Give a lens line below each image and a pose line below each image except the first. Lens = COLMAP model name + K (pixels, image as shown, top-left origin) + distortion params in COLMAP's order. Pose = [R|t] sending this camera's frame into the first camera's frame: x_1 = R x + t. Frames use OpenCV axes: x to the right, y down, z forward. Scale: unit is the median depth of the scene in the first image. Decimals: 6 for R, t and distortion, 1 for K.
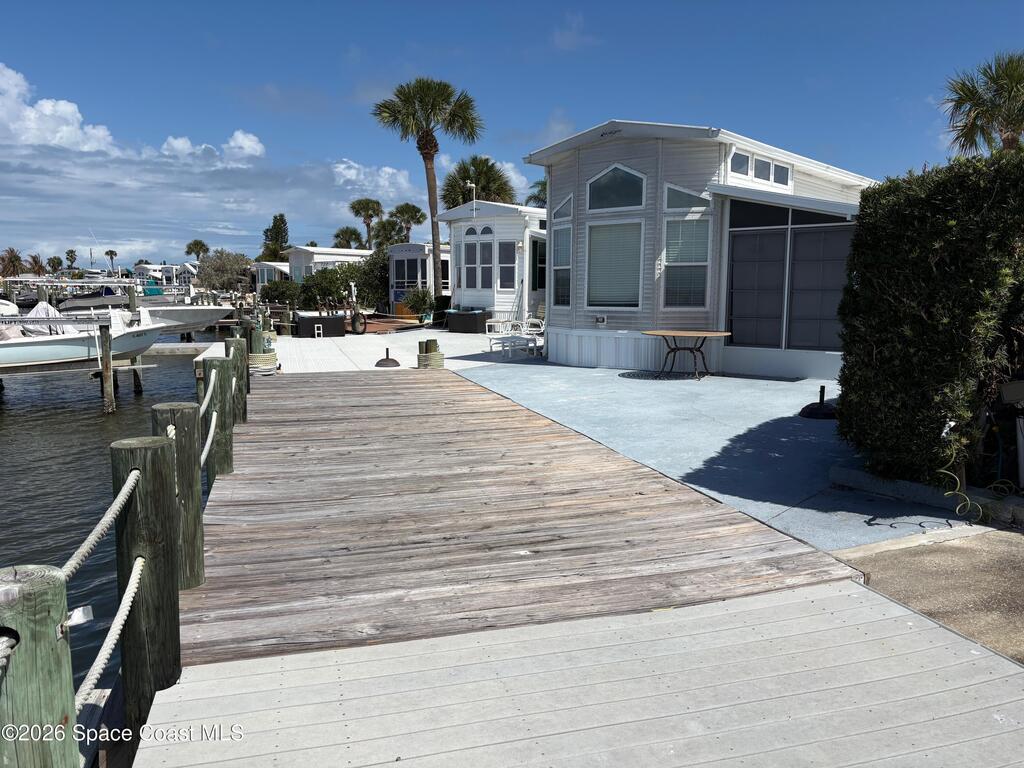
lens RADIAL K [[774.3, 0, 517.9], [0, 774.3, 409.7], [0, 0, 1]] dist [0.082448, -0.085160]
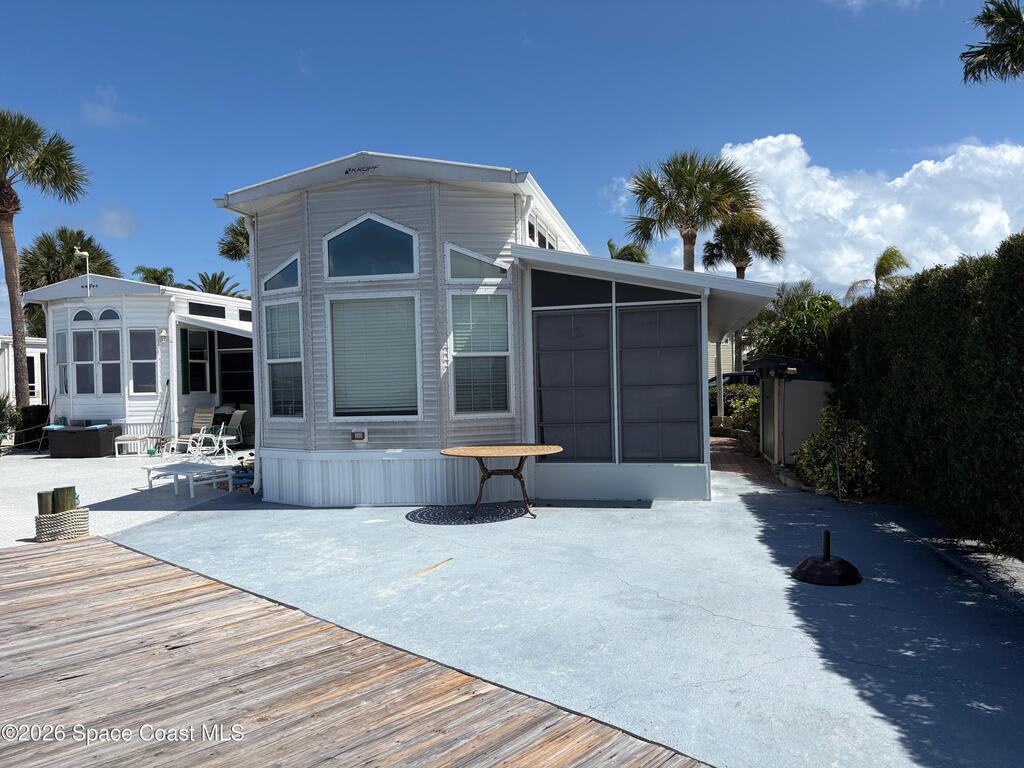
lens RADIAL K [[774.3, 0, 517.9], [0, 774.3, 409.7], [0, 0, 1]] dist [0.082448, -0.085160]
pose [[0.883185, -0.043163, 0.467034, -0.086238], [0.099978, 0.990196, -0.097548, -0.058228], [-0.458245, 0.132846, 0.878842, 0.336484]]
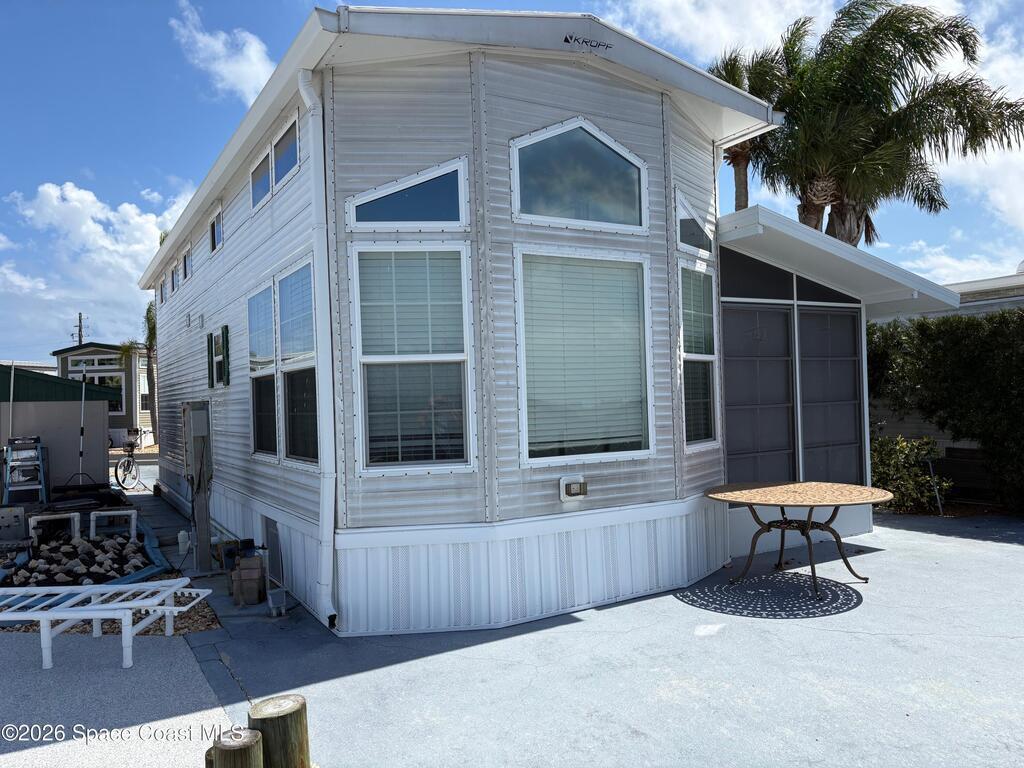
lens RADIAL K [[774.3, 0, 517.9], [0, 774.3, 409.7], [0, 0, 1]] dist [0.082448, -0.085160]
pose [[0.343112, -0.021627, 0.939045, -0.274649], [0.180526, 0.982615, -0.043331, -0.143470], [-0.921783, 0.184390, 0.341051, 0.883018]]
